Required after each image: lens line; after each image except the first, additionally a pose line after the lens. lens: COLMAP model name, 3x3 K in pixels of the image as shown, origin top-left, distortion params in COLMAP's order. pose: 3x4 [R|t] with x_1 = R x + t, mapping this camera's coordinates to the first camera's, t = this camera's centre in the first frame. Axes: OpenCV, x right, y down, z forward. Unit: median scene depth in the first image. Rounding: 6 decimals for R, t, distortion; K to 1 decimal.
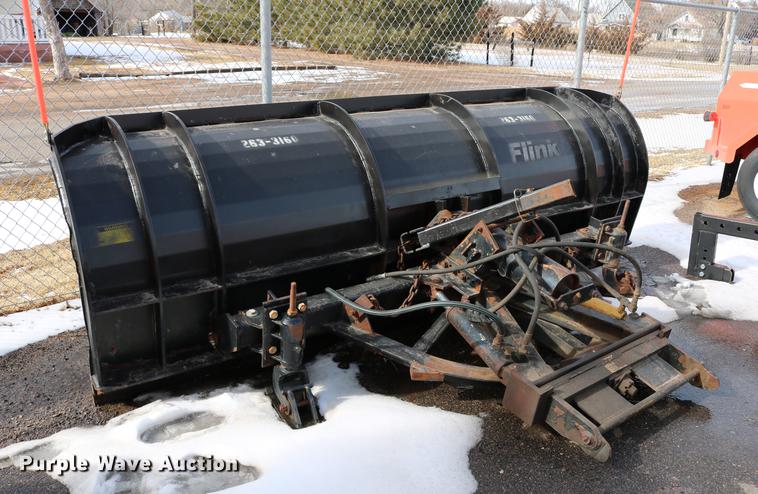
lens RADIAL K [[682.8, 0, 379.0], [0, 682.8, 247.0], [0, 0, 1]] dist [-0.109266, 0.015224]
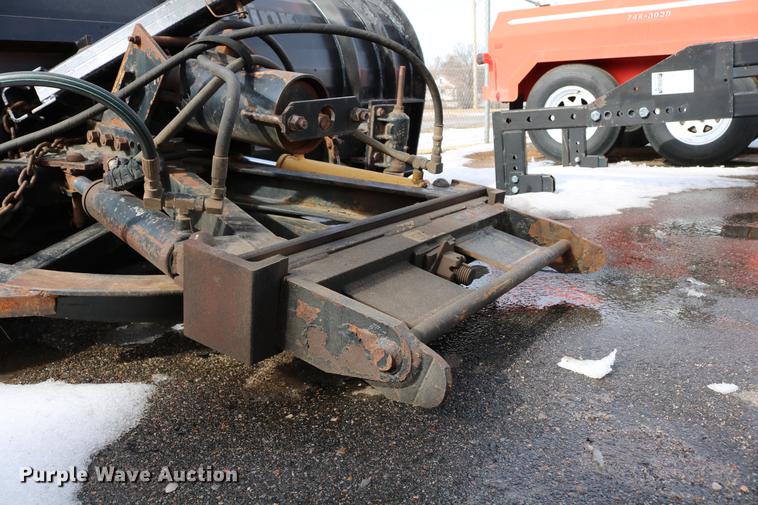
lens RADIAL K [[620.6, 0, 370.3], [0, 620.6, 252.9], [0, 0, 1]] dist [-0.143990, 0.118205]
pose [[0.952260, -0.125002, 0.278524, 0.178951], [0.157549, 0.982673, -0.097629, 0.221281], [-0.261495, 0.136849, 0.955454, 0.553723]]
